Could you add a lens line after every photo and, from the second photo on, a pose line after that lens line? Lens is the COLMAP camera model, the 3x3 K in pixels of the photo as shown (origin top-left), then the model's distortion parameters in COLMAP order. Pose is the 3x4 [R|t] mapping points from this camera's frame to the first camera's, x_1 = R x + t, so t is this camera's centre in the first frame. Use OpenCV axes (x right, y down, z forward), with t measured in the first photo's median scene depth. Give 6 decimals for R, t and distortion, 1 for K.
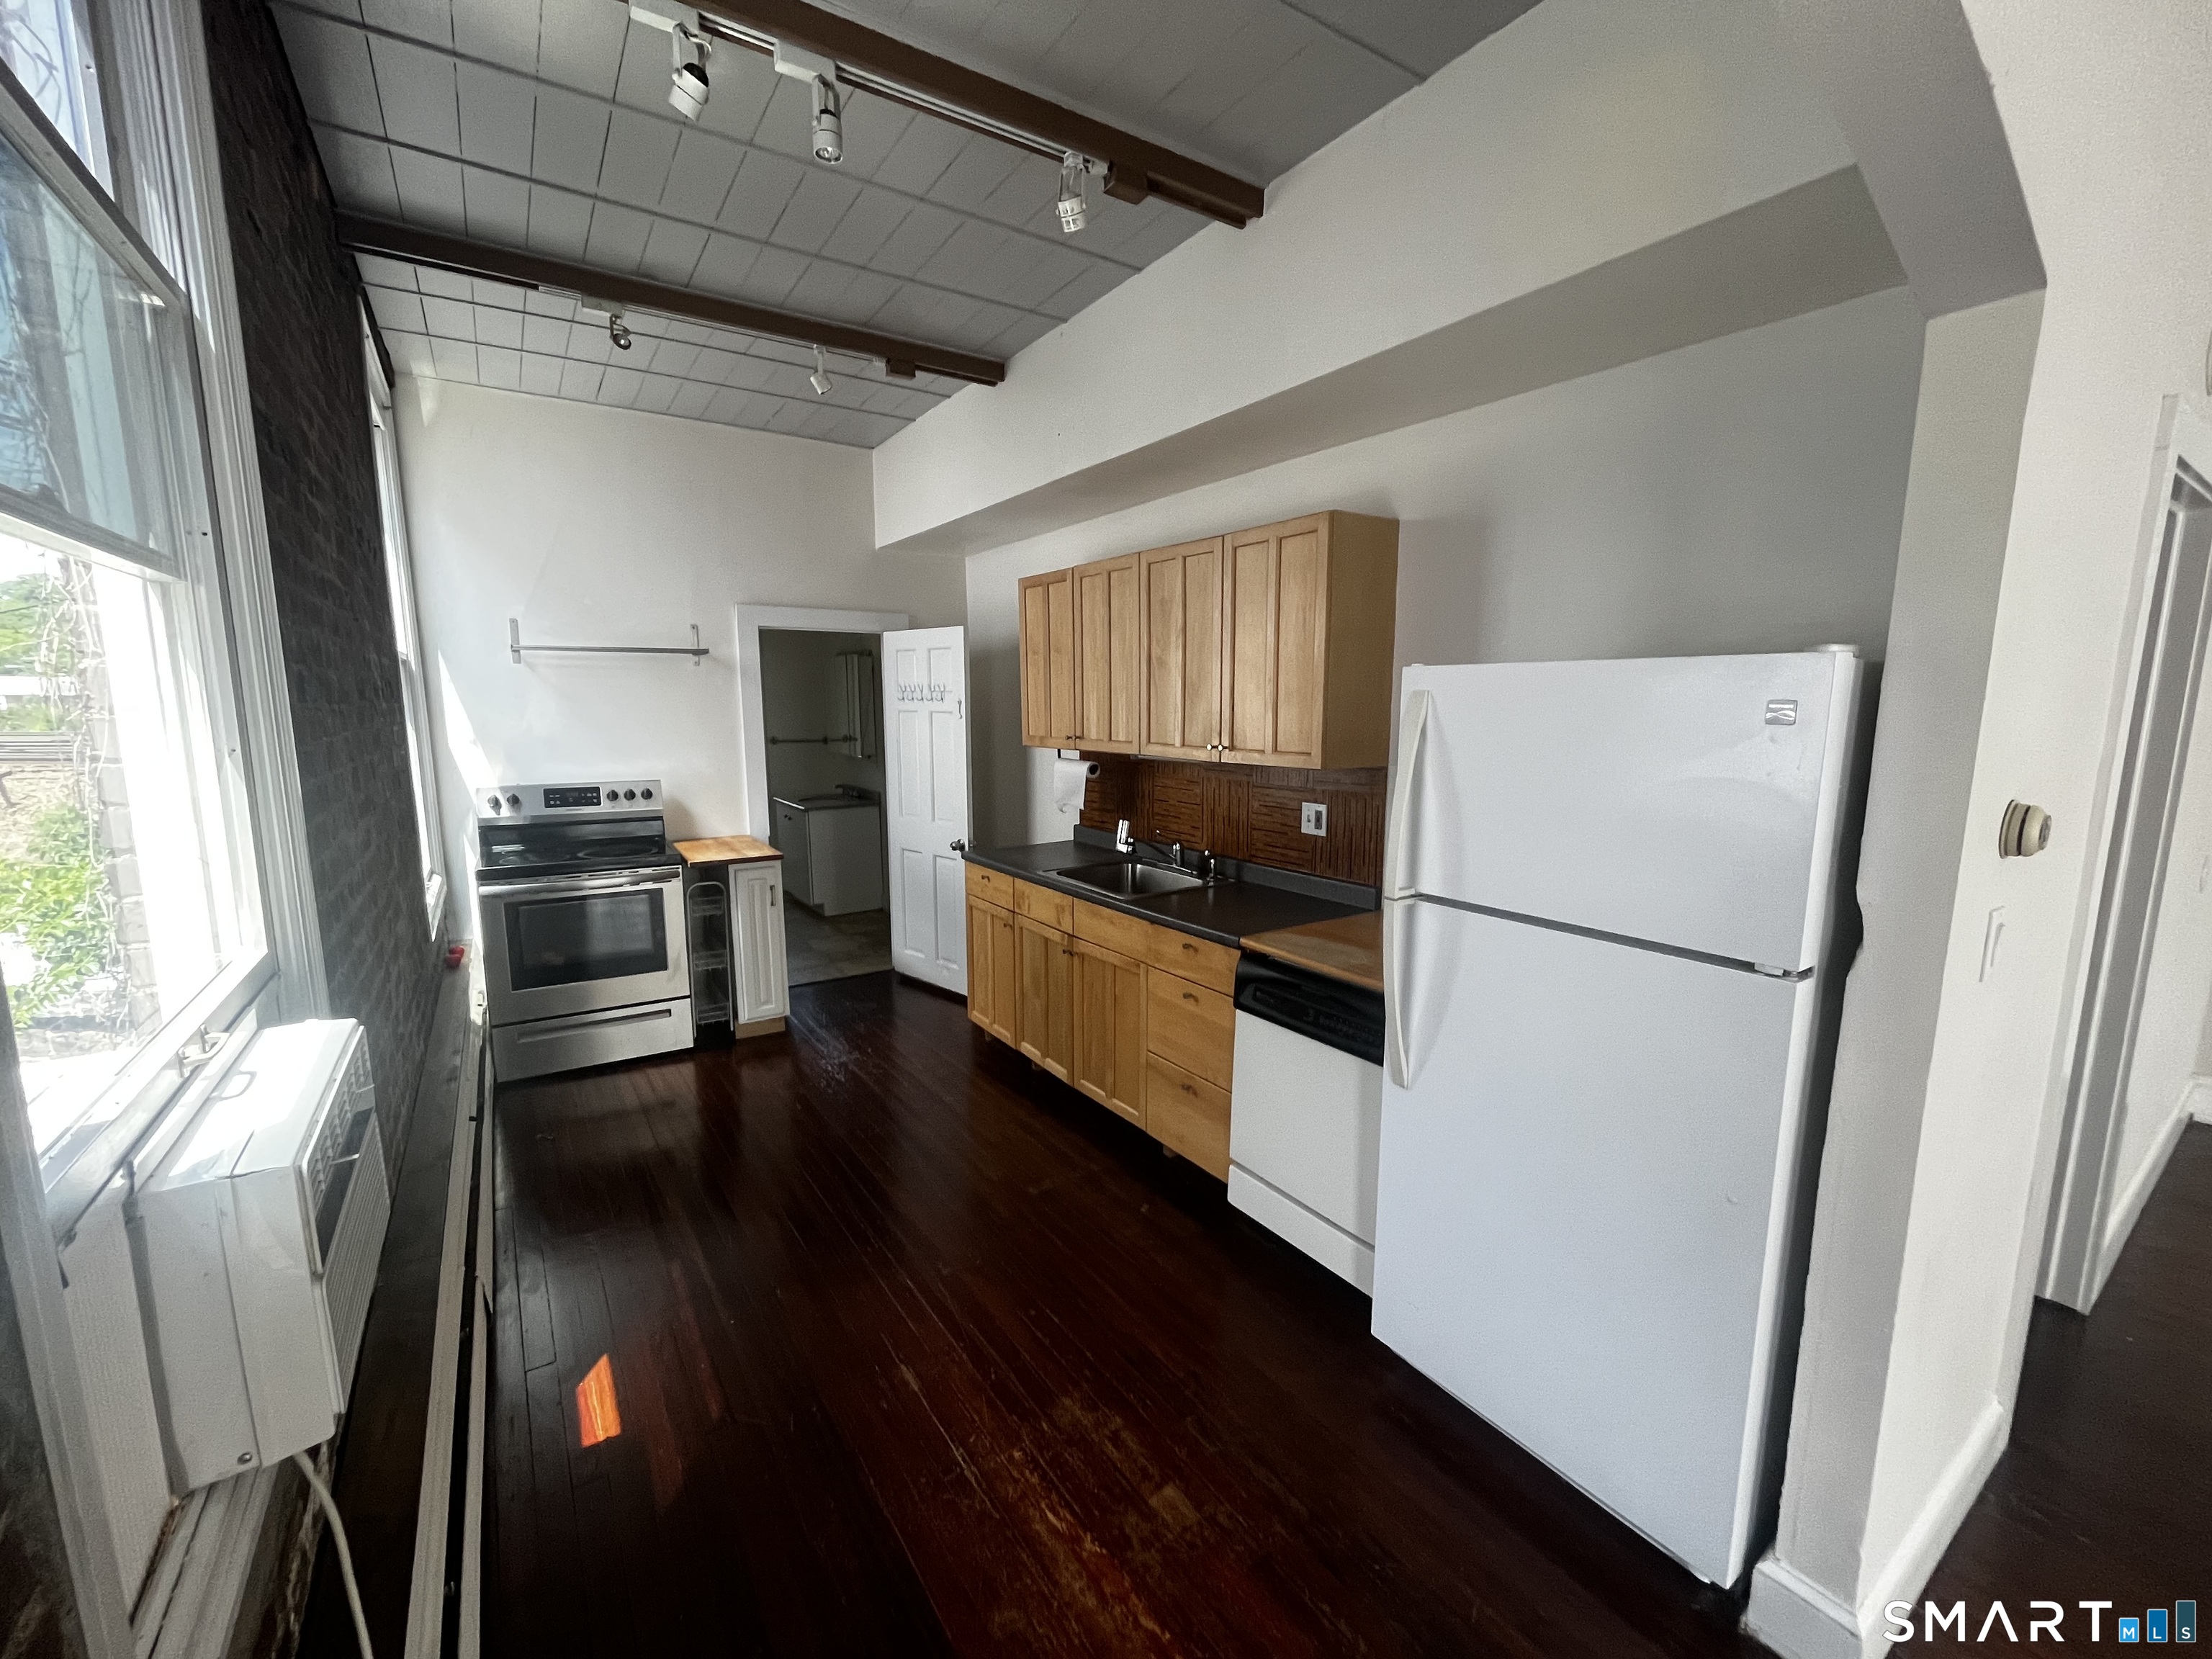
lens RADIAL K [[899.2, 0, 1097.0], [0, 899.2, 835.8], [0, 0, 1]] dist [0.002812, 0.000152]
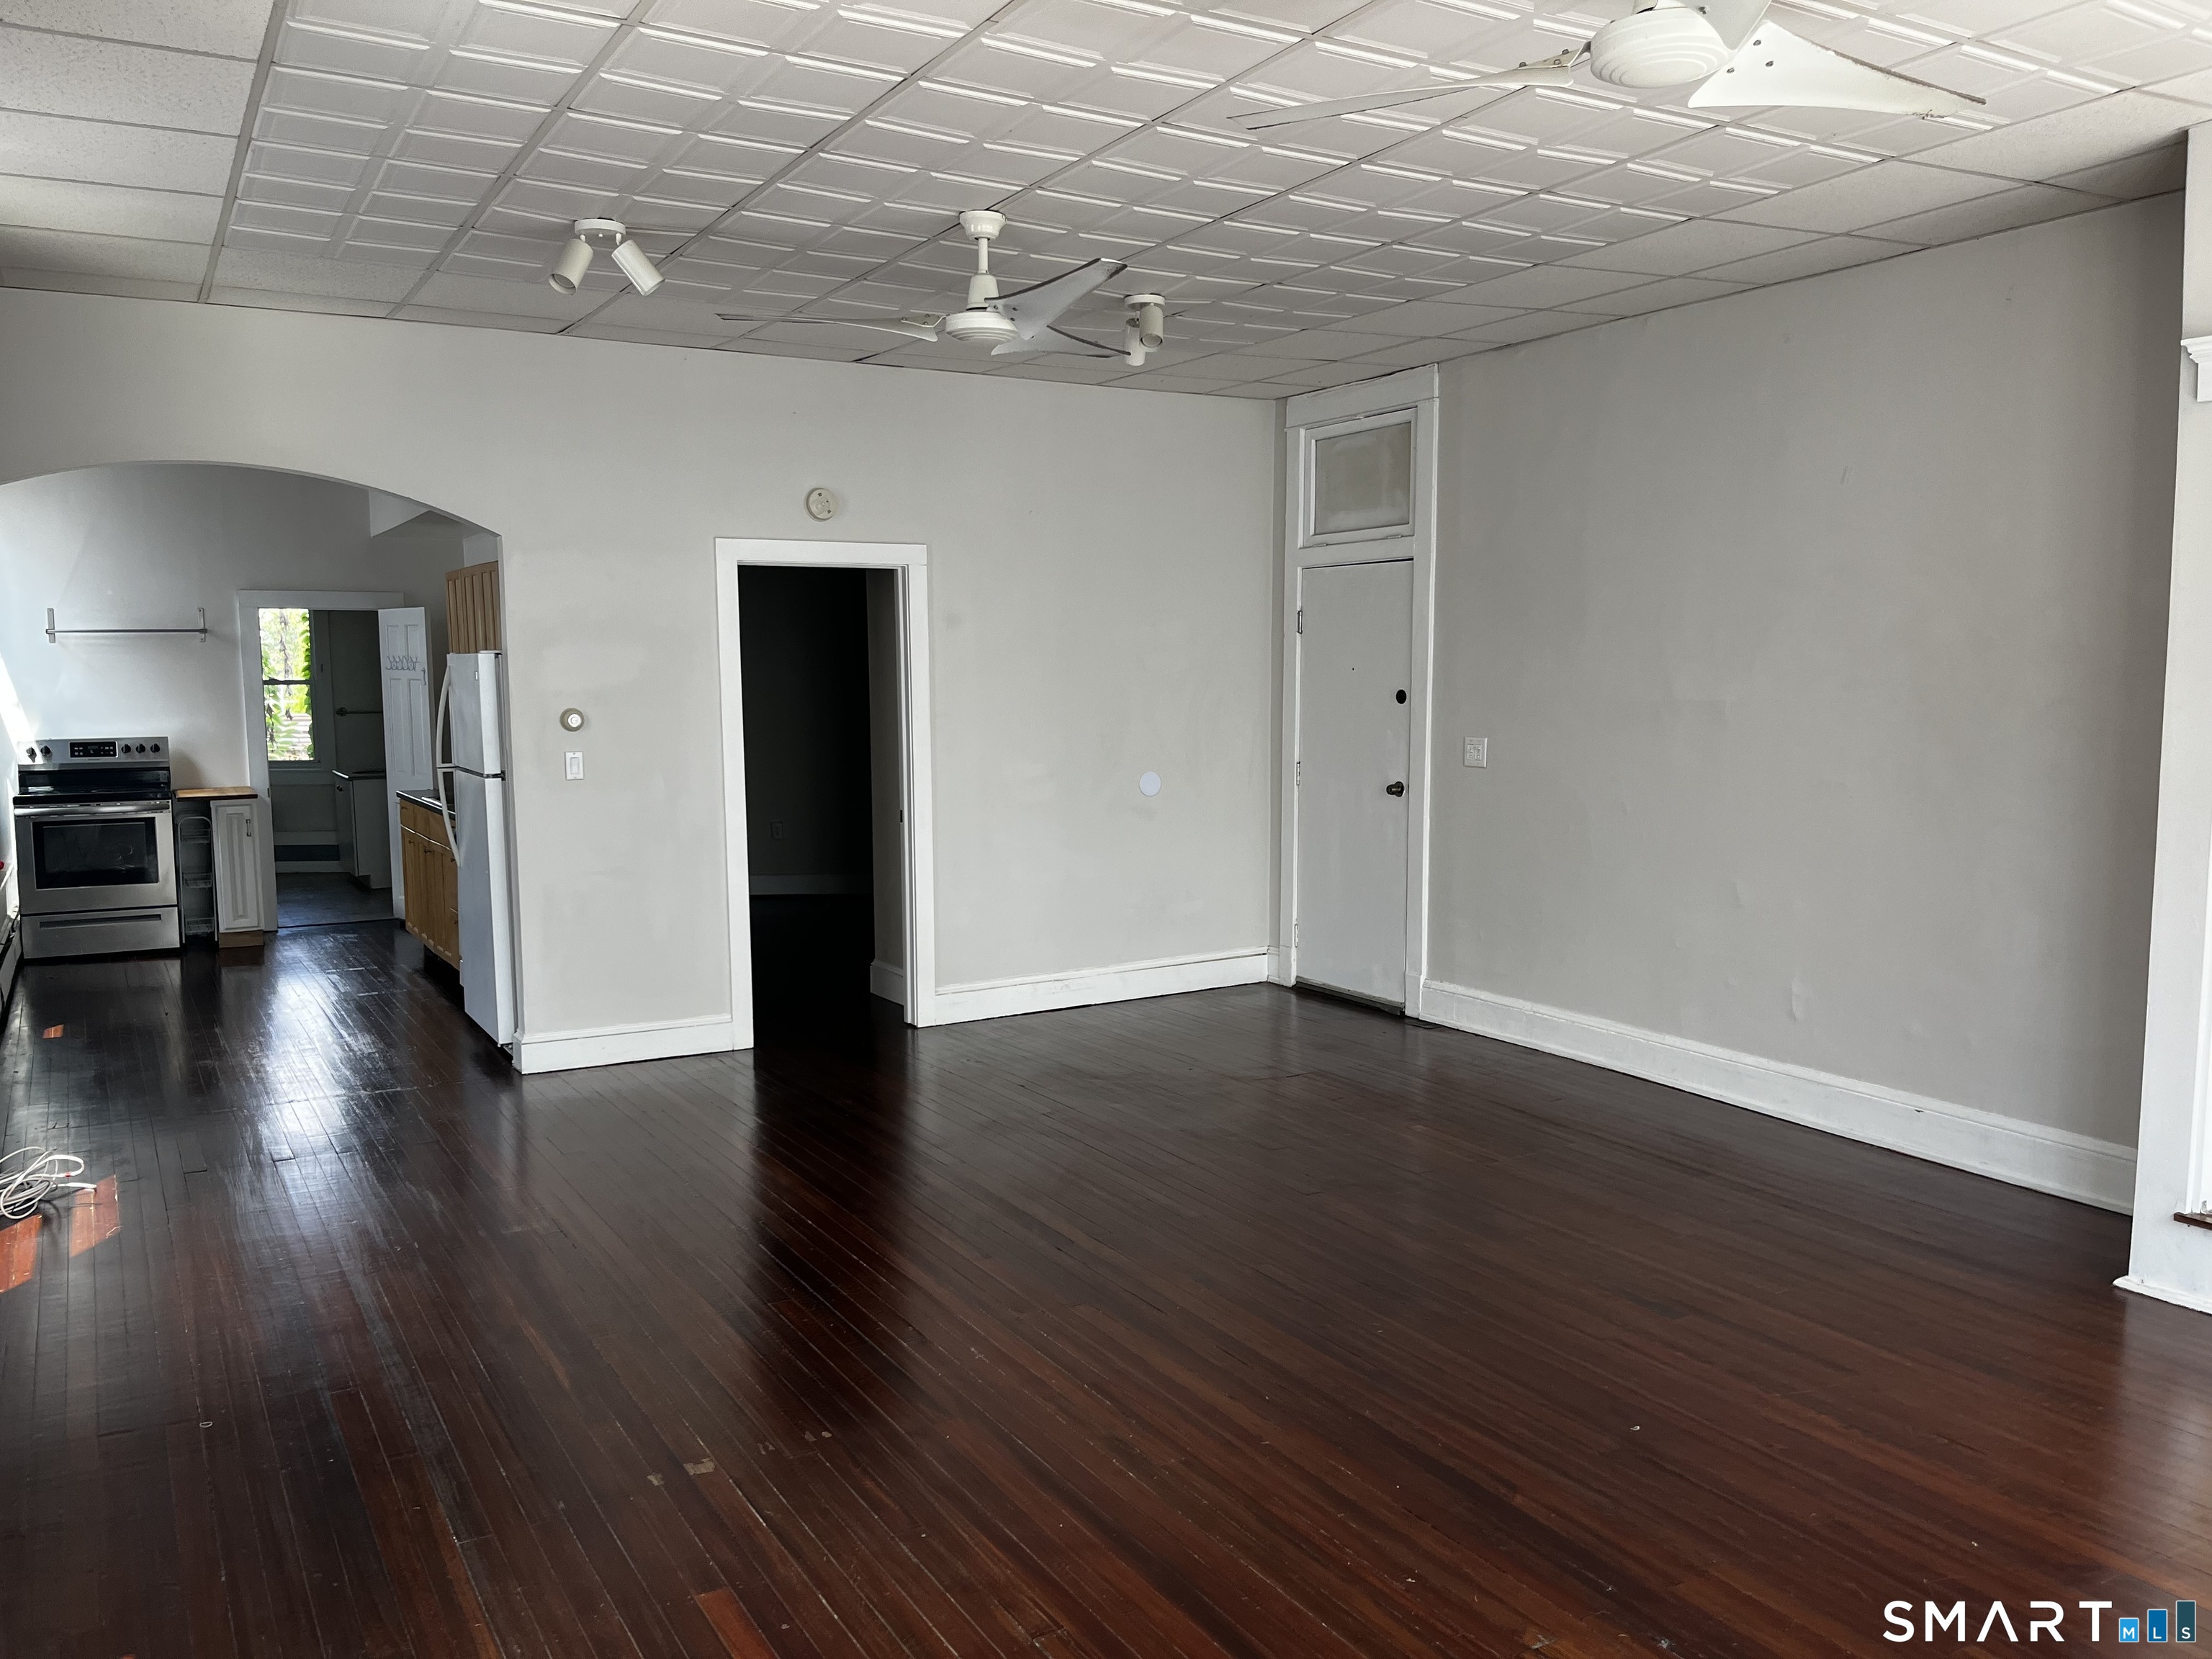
lens RADIAL K [[1669.9, 0, 1109.5], [0, 1669.9, 827.6], [0, 0, 1]] dist [0.009862, -0.006109]
pose [[0.998531, -0.006033, -0.053842, 0.959937], [0.003020, 0.998434, -0.055852, 0.202048], [0.054095, 0.055607, 0.996986, -1.246224]]
